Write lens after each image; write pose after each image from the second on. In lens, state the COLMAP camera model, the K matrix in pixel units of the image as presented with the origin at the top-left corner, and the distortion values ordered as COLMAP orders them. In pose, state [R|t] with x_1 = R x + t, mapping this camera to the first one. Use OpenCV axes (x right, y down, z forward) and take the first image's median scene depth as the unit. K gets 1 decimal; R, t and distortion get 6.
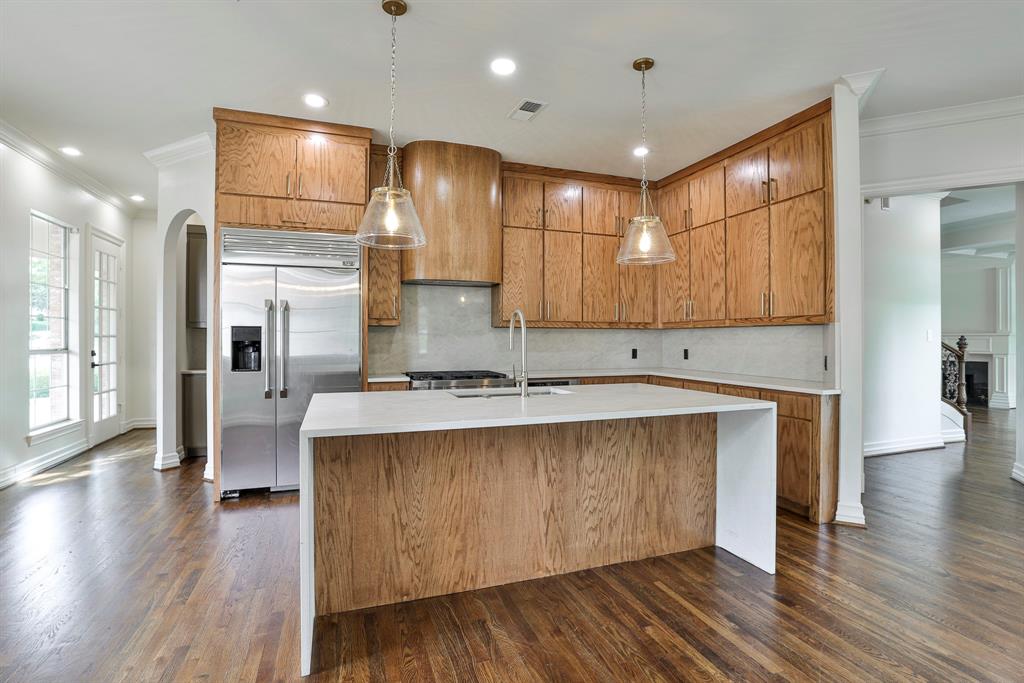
lens RADIAL K [[486.5, 0, 506.9], [0, 486.5, 338.3], [0, 0, 1]] dist [-0.044585, 0.017752]
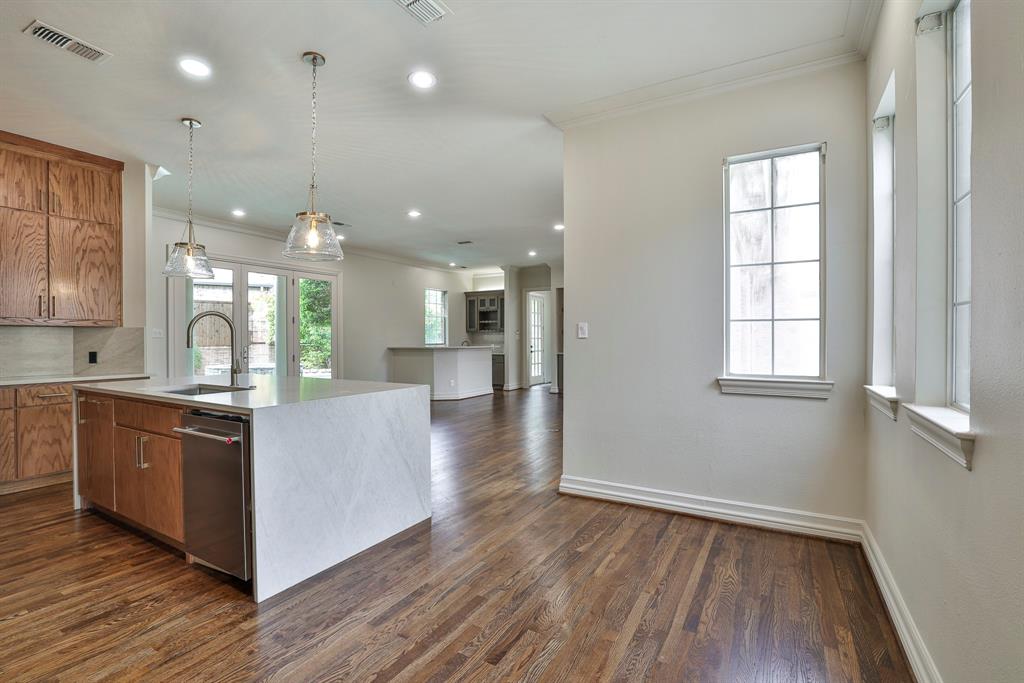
lens RADIAL K [[472.3, 0, 506.6], [0, 472.3, 348.5], [0, 0, 1]] dist [-0.054712, 0.017247]
pose [[-0.648760, -0.013656, 0.760871, -0.941562], [0.003118, 0.999783, 0.020603, 0.005008], [-0.760987, 0.015739, -0.648576, 0.920177]]
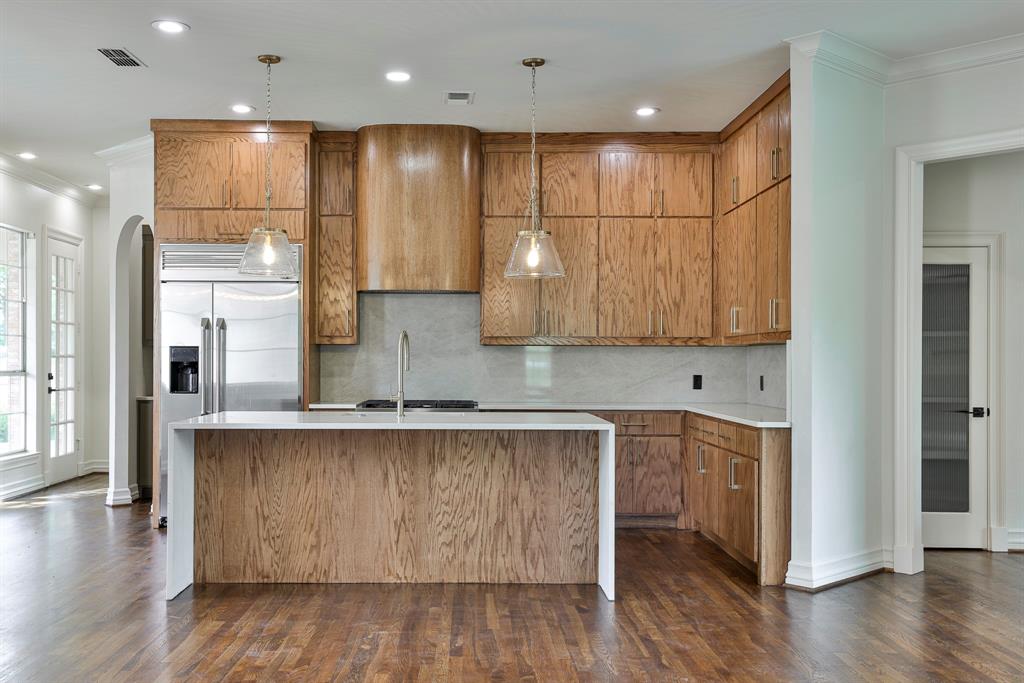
lens RADIAL K [[1029.9, 0, 459.3], [0, 1029.9, 360.3], [0, 0, 1]] dist [0.054406, 0.008904]
pose [[0.941026, 0.001784, -0.338330, 0.655635], [-0.001678, 0.999998, 0.000605, 0.000745], [0.338330, -0.000001, 0.941027, -0.735228]]
